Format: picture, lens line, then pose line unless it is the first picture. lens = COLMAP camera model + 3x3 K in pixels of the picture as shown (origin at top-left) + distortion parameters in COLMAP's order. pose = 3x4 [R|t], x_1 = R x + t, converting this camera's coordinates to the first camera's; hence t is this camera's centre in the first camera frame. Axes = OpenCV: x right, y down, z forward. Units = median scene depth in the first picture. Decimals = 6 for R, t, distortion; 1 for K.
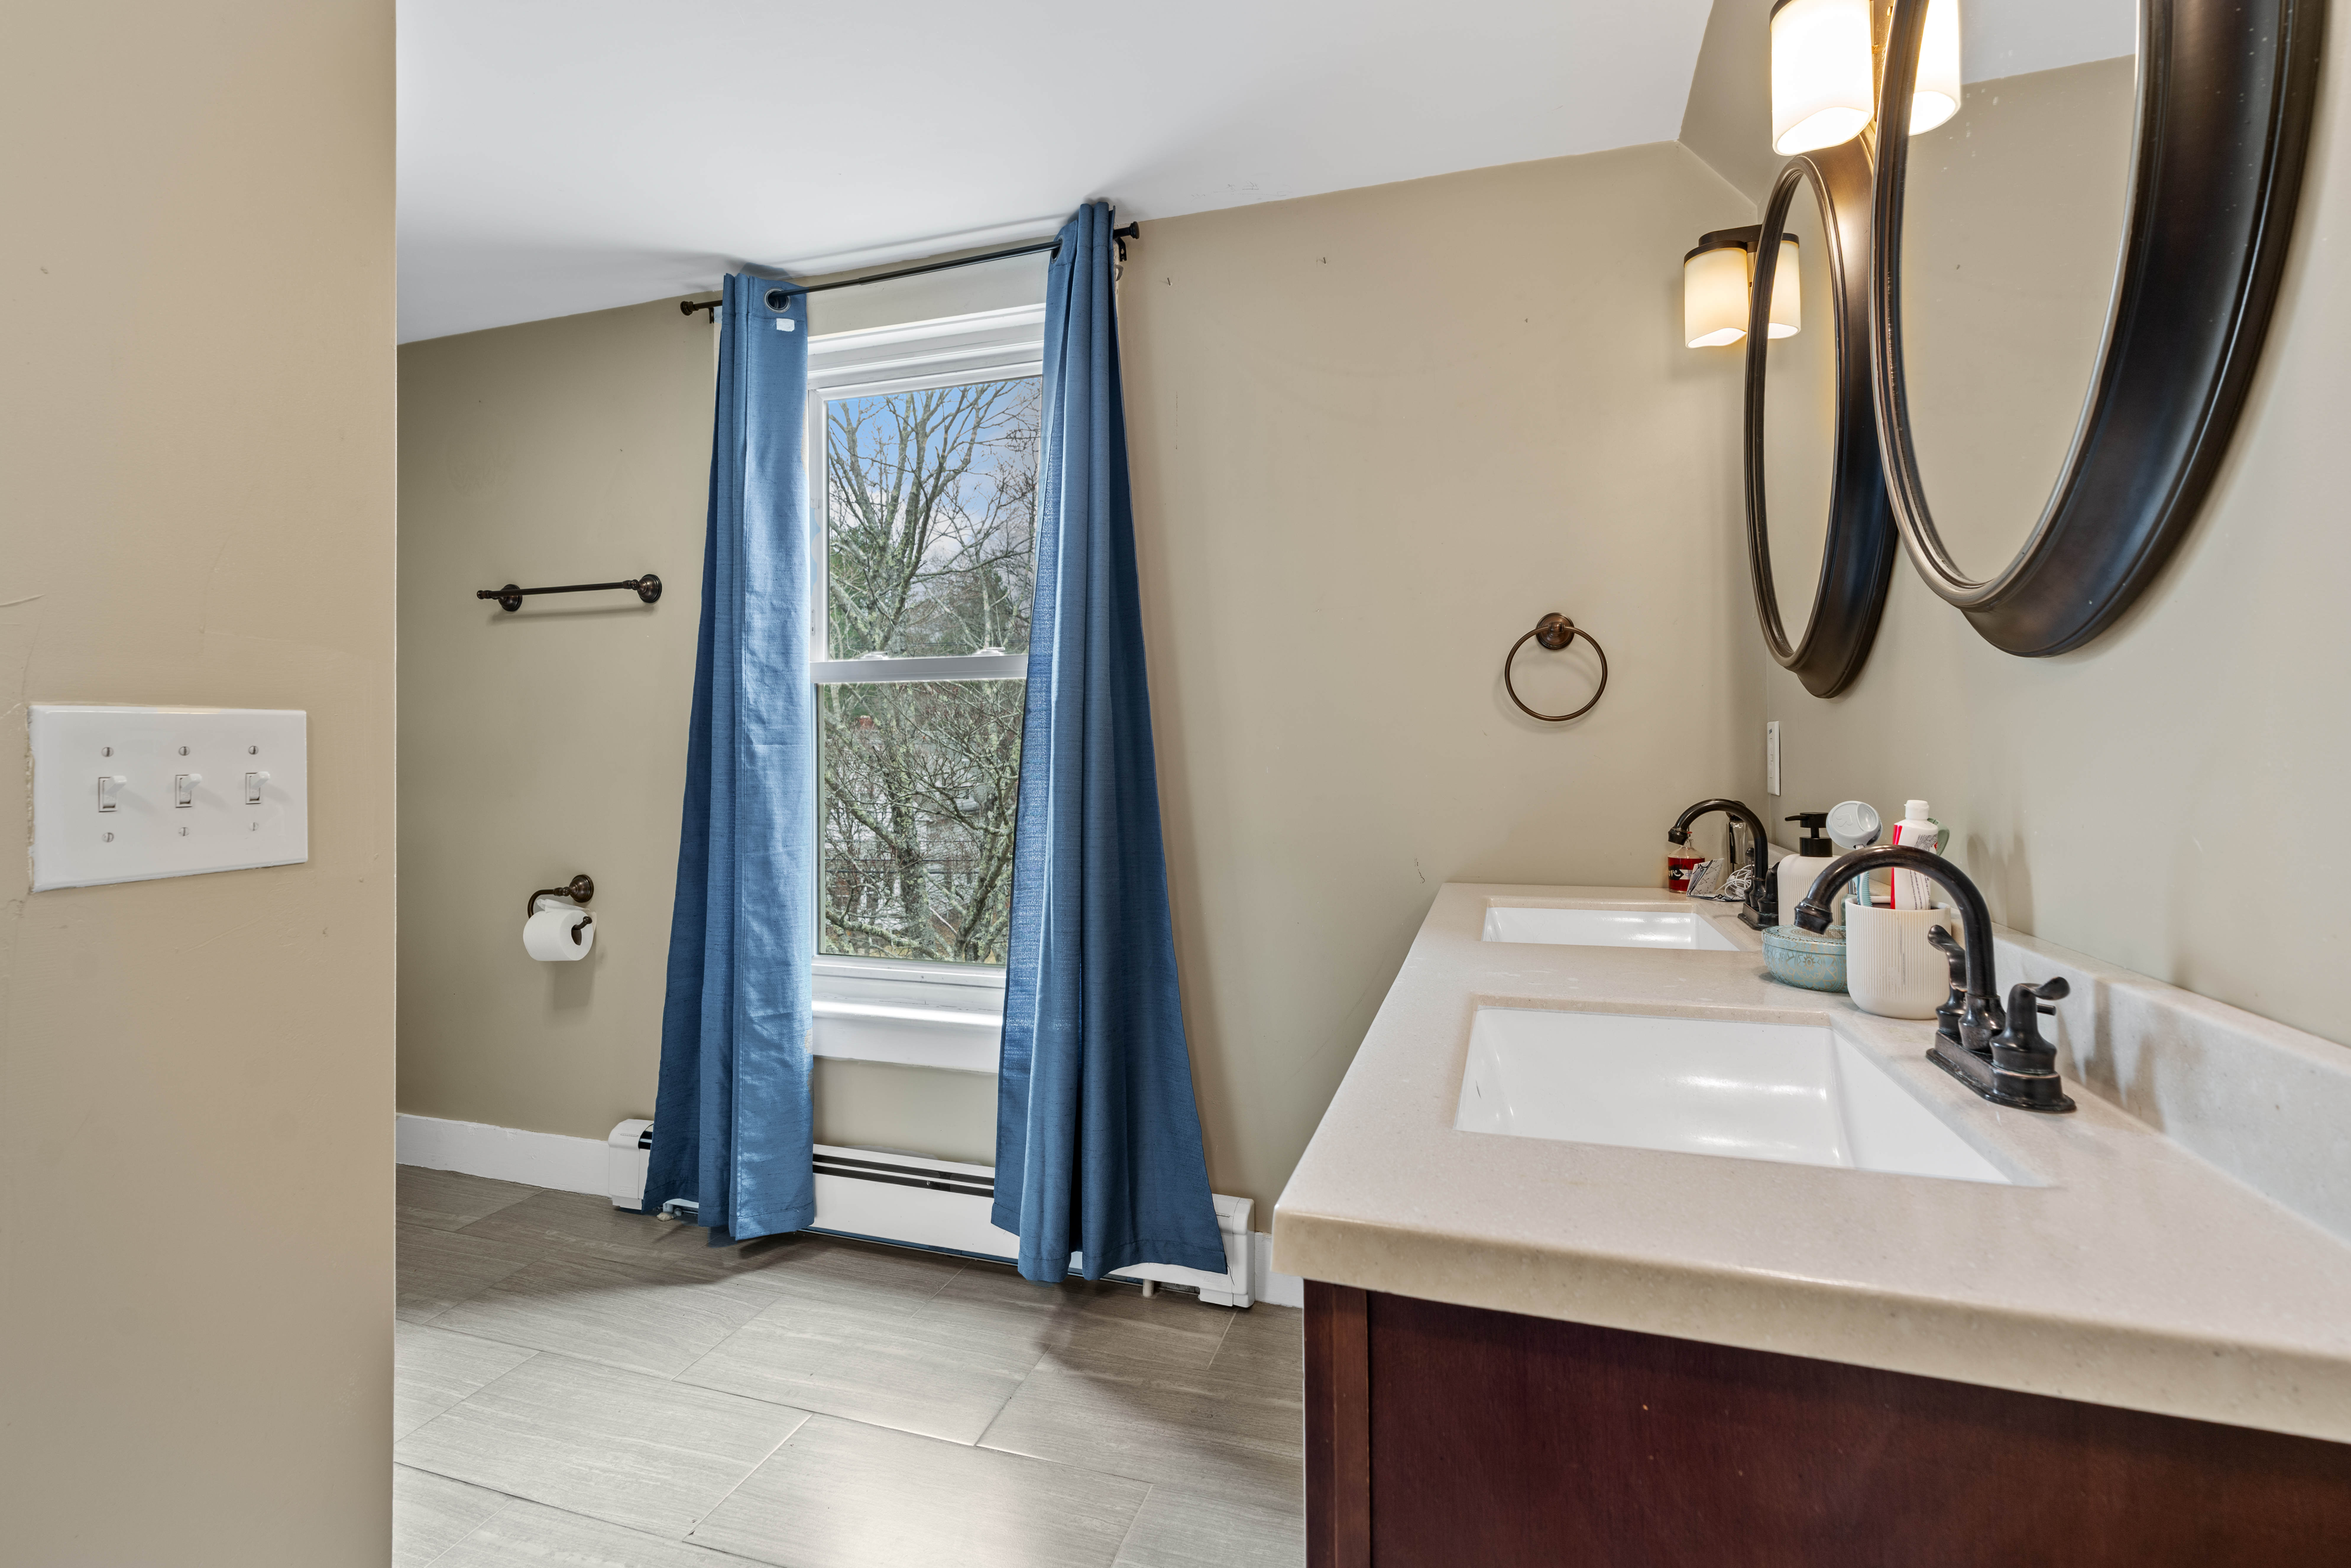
lens RADIAL K [[1137.7, 0, 1183.4], [0, 1137.7, 719.3], [0, 0, 1]] dist [-0.000168, 0.011594]
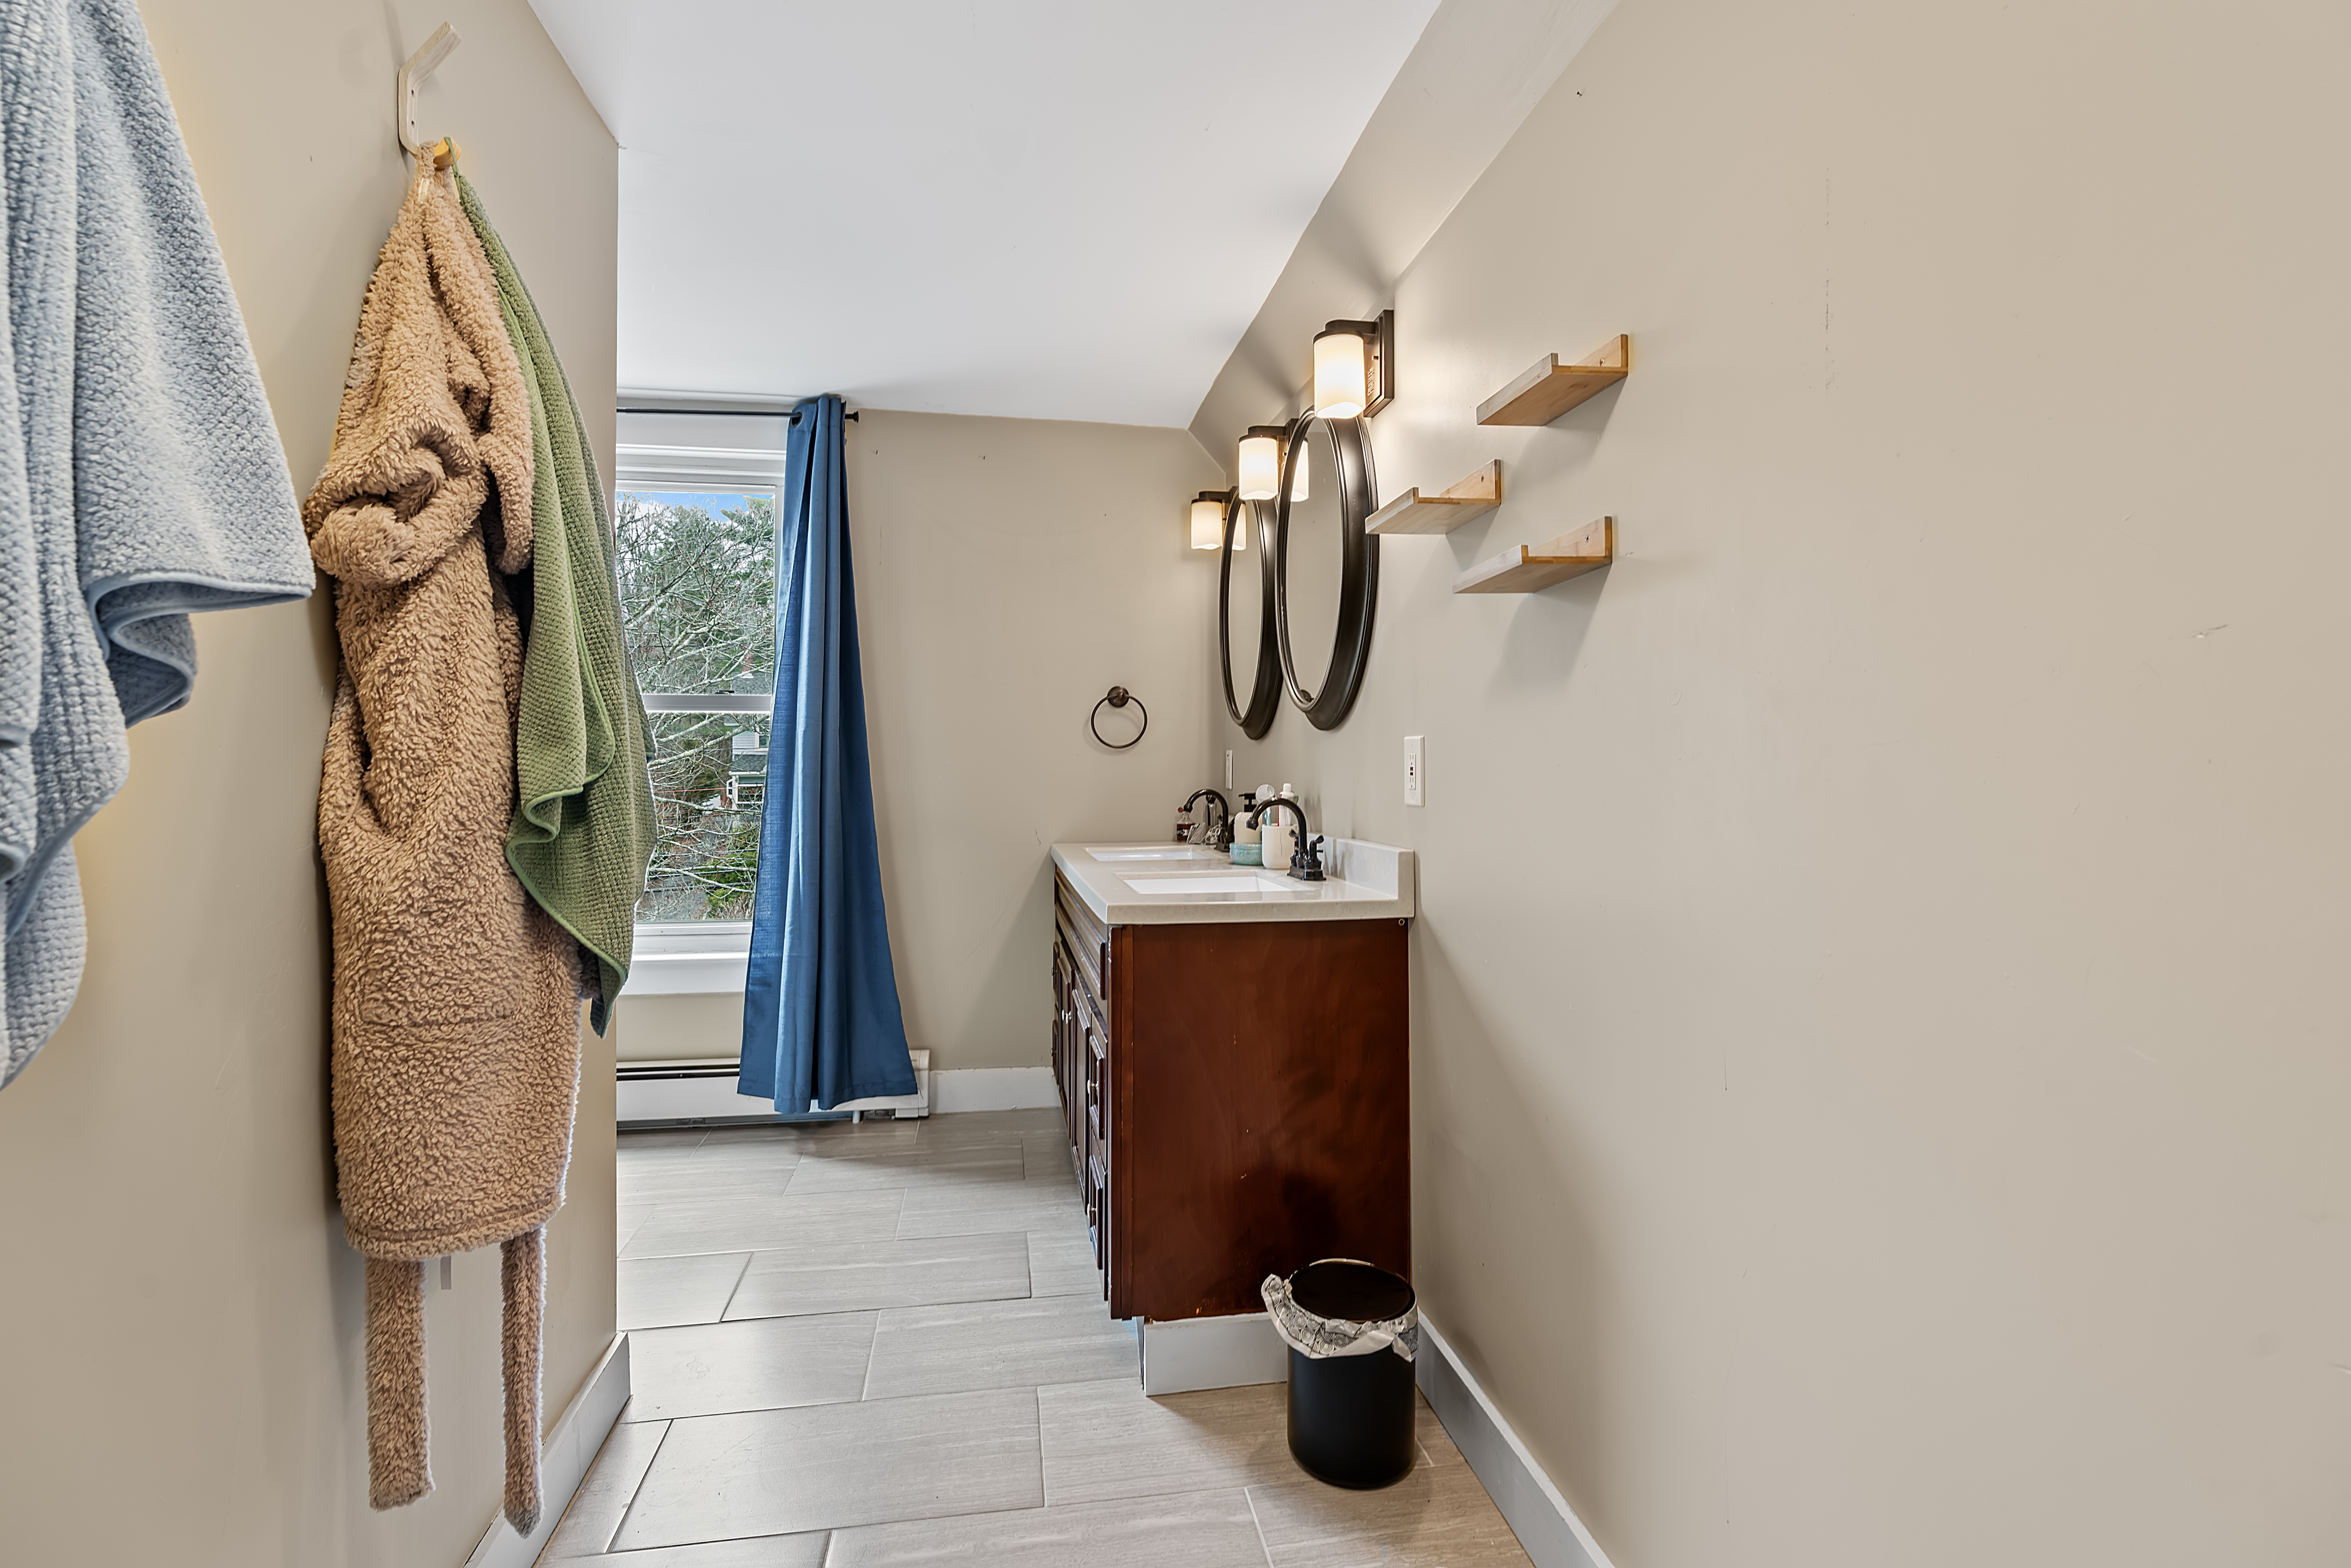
lens RADIAL K [[1060.2, 0, 1168.7], [0, 1060.2, 779.1], [0, 0, 1]] dist [-0.007280, 0.001381]
pose [[0.903485, 0.000069, 0.428620, -0.298372], [-0.016296, 0.999282, 0.034191, -0.008101], [-0.428310, -0.037876, 0.902838, -0.500301]]
